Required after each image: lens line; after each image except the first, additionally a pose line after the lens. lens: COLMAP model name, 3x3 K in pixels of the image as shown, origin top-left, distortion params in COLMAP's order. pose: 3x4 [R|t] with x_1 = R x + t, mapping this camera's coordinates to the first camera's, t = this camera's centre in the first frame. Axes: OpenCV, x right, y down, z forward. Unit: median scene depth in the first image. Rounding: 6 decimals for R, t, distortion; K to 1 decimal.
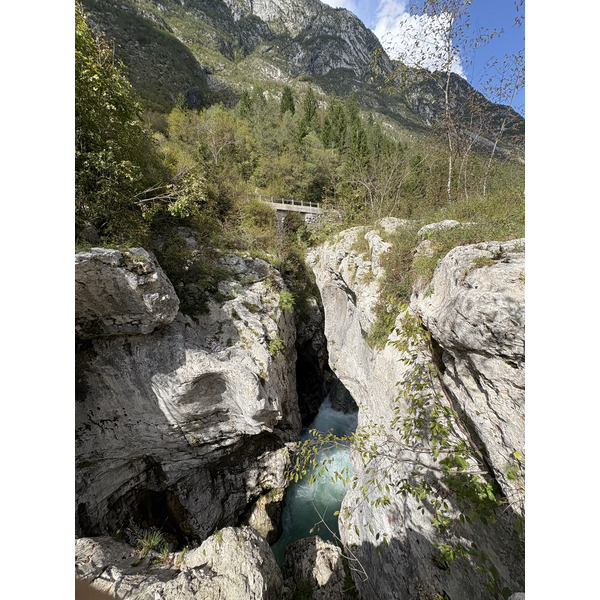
lens RADIAL K [[238.2, 0, 299.5], [0, 238.2, 299.8], [0, 0, 1]] dist [0.009140, -0.000040]
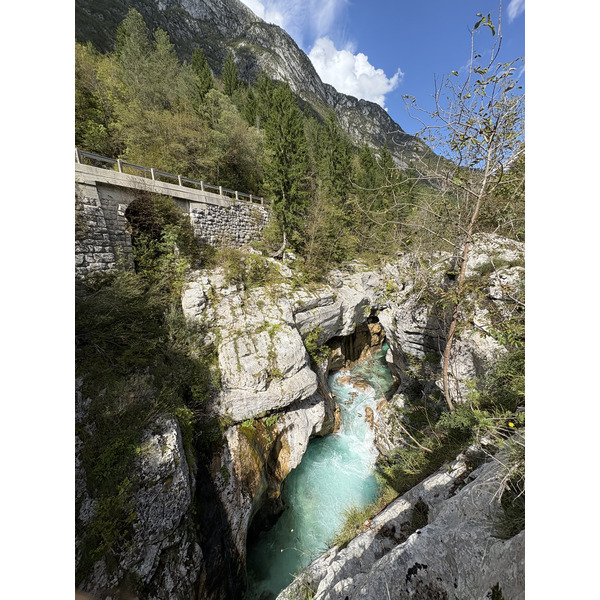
lens RADIAL K [[238.2, 0, 296.9], [0, 238.2, 294.4], [0, 0, 1]] dist [0.009140, -0.000040]
pose [[0.975430, -0.024006, 0.218998, 0.154069], [0.035357, 0.998218, -0.048061, -0.162610], [-0.217454, 0.054623, 0.974541, 0.560947]]
